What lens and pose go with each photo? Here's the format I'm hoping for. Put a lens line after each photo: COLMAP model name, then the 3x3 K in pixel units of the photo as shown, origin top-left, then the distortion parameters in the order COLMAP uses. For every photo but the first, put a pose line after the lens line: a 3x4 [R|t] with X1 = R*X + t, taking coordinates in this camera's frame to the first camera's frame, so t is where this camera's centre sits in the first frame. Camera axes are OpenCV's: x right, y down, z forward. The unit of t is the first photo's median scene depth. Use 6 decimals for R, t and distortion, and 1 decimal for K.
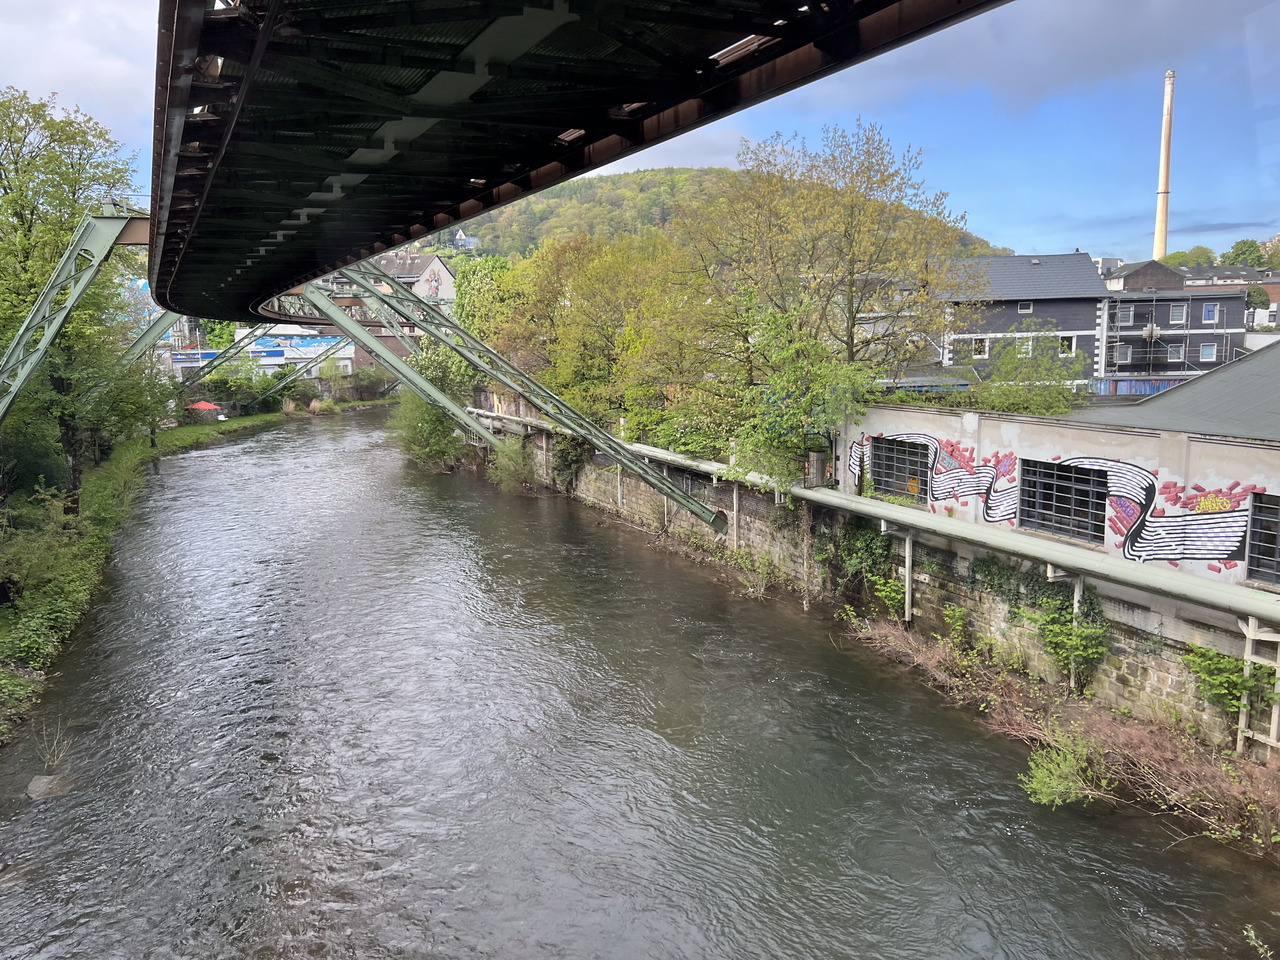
lens RADIAL K [[975.1, 0, 627.3], [0, 975.1, 480.3], [0, 0, 1]] dist [0.068793, -0.100232]
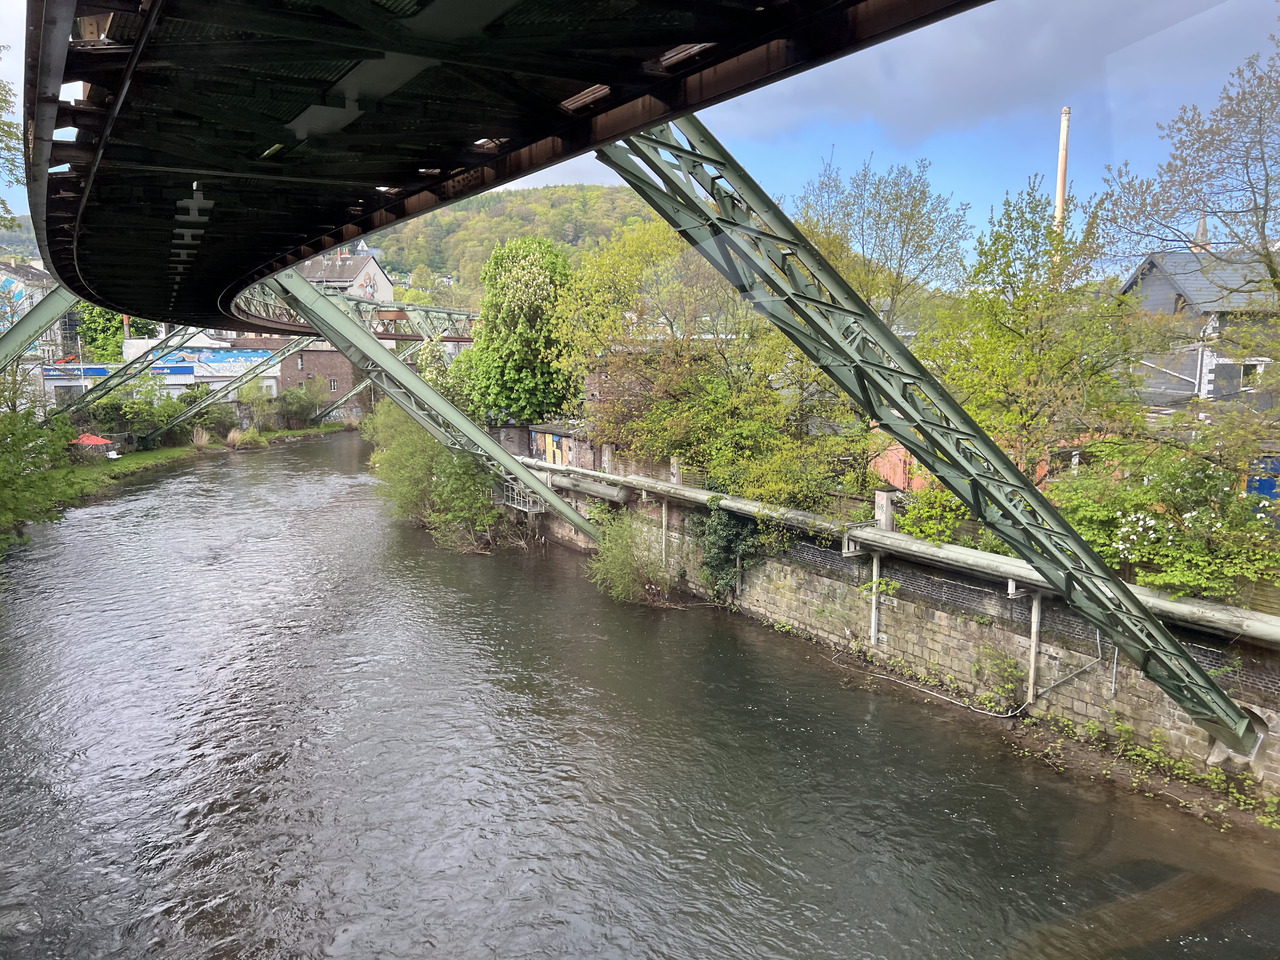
lens RADIAL K [[975.1, 0, 627.3], [0, 975.1, 480.3], [0, 0, 1]] dist [0.068793, -0.100232]
pose [[0.993895, 0.001805, 0.110318, -0.090803], [0.000517, 0.999779, -0.021021, -0.024344], [-0.110332, 0.020949, 0.993674, 0.180222]]
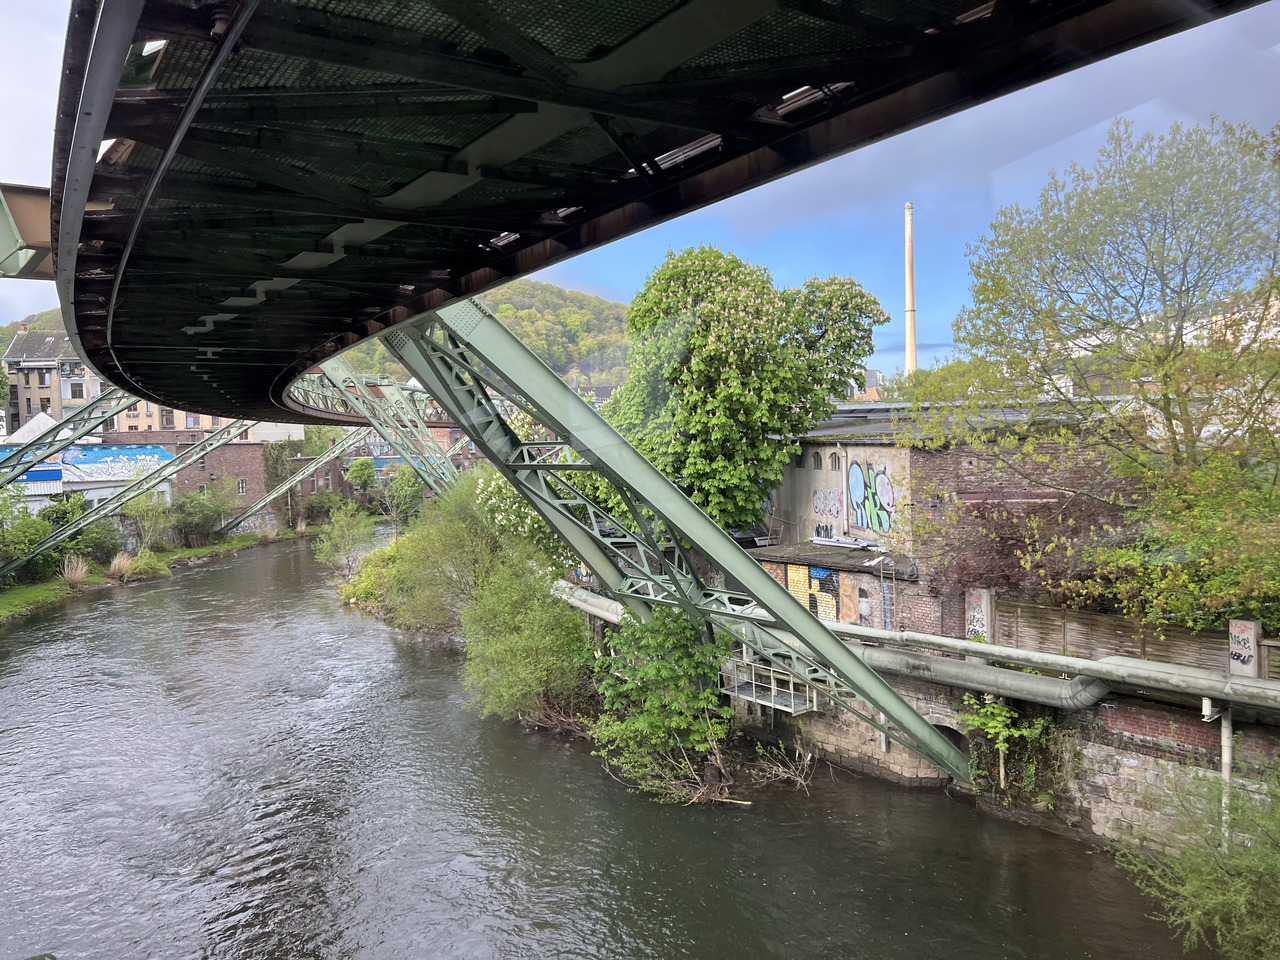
lens RADIAL K [[965.8, 0, 627.3], [0, 965.8, 455.1], [0, 0, 1]] dist [0.063879, -0.077824]
pose [[0.966382, -0.014664, 0.256693, -0.175913], [0.049603, 0.990250, -0.130174, -0.049800], [-0.252281, 0.138531, 0.957686, 0.368017]]
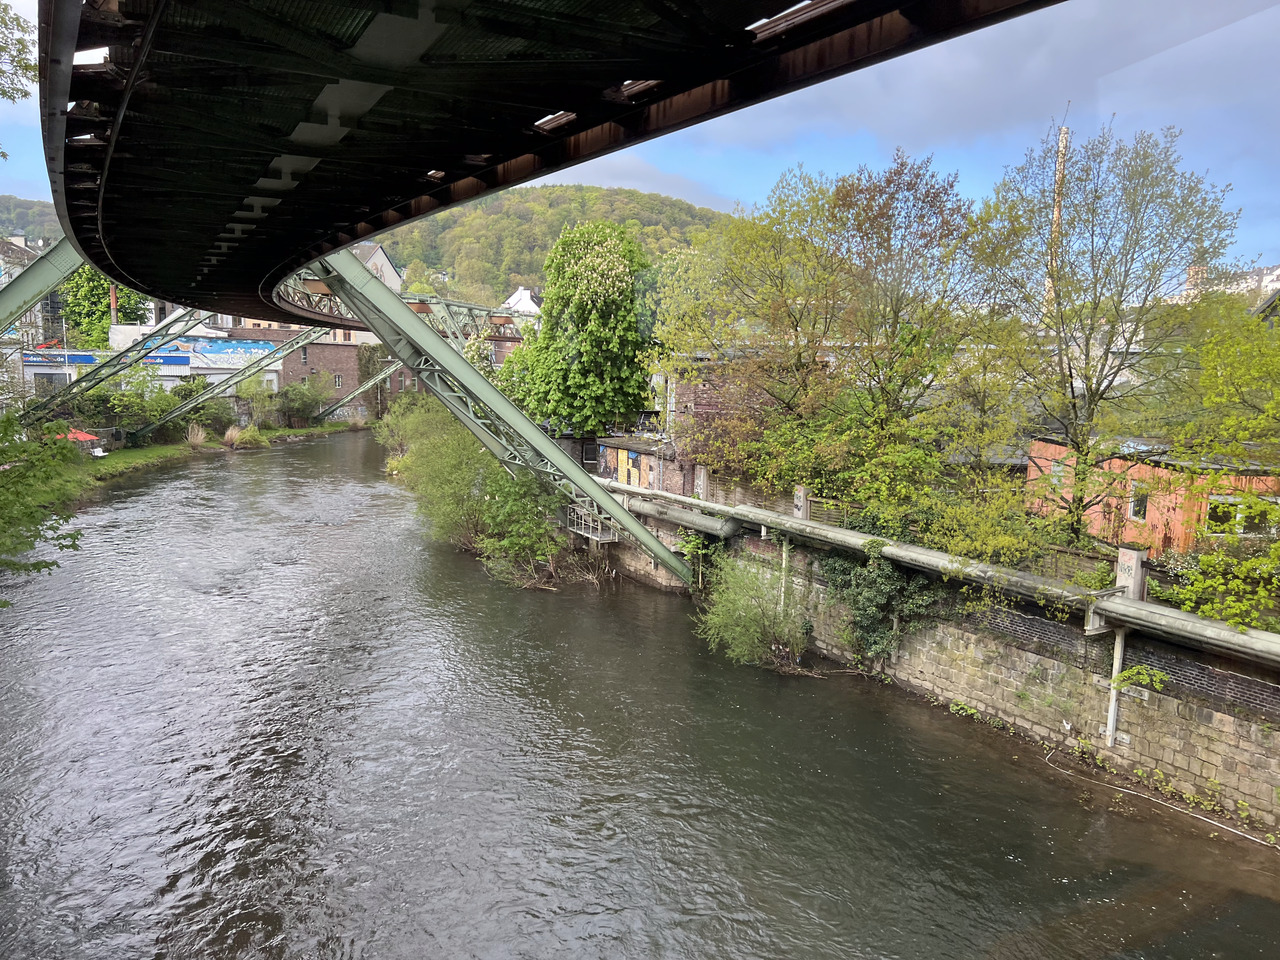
lens RADIAL K [[974.3, 0, 640.0], [0, 974.3, 480.0], [0, 0, 1]] dist [0.072617, -0.093617]
pose [[0.989717, 0.030855, 0.139673, -0.120289], [-0.027525, 0.999290, -0.025714, -0.032412], [-0.140367, 0.021605, 0.989864, 0.240561]]
